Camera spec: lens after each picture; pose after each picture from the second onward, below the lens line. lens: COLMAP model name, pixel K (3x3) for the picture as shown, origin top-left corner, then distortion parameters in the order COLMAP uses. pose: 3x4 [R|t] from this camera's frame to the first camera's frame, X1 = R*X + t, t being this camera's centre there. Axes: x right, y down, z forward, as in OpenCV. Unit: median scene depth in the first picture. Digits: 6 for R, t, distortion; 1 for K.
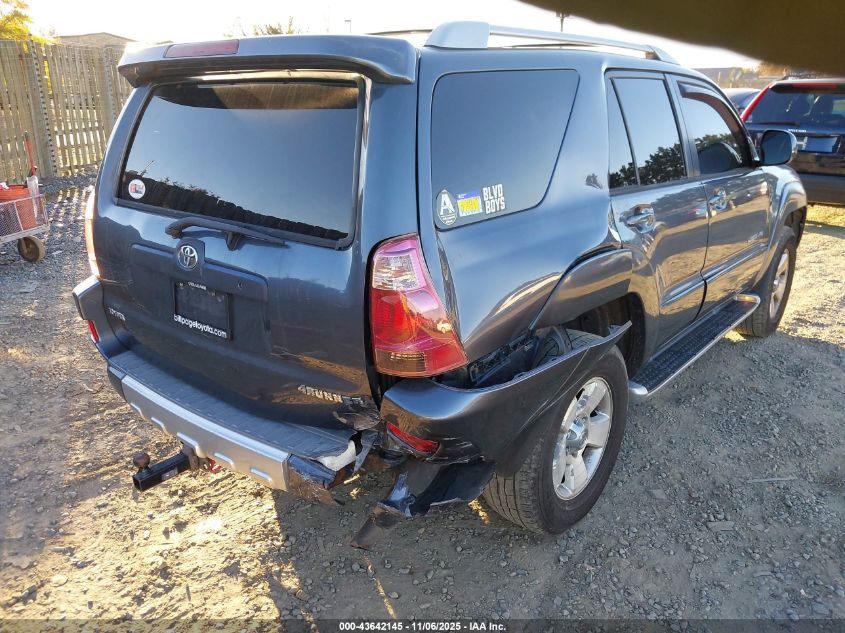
lens RADIAL K [[667.2, 0, 421.8], [0, 667.2, 317.3], [0, 0, 1]] dist [0.007017, -0.018476]
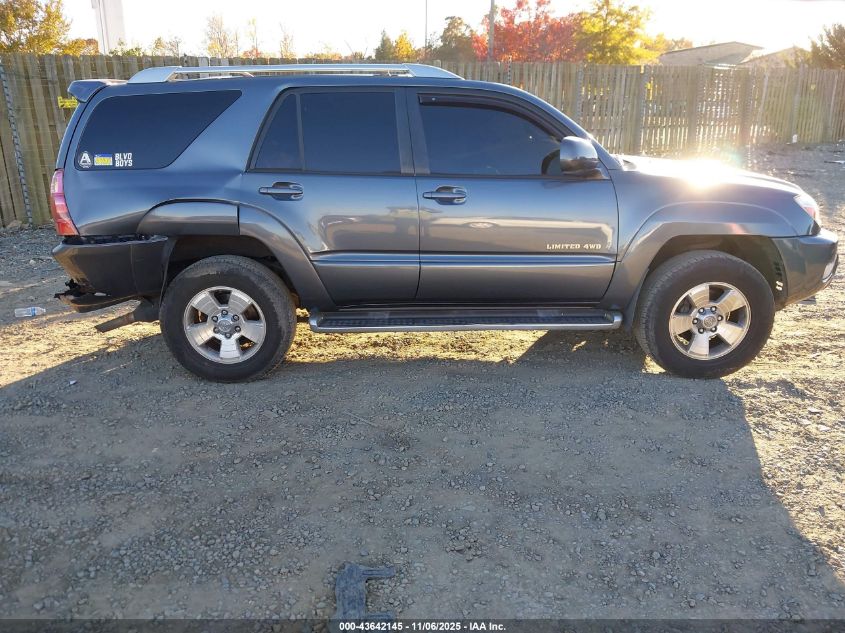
lens RADIAL K [[667.2, 0, 421.8], [0, 667.2, 311.8], [0, 0, 1]] dist [0.007017, -0.018476]
pose [[0.664190, 0.223237, -0.713454, 2.231919], [-0.235889, 0.968199, 0.083345, -0.117481], [0.709371, 0.112939, 0.695728, 0.314738]]
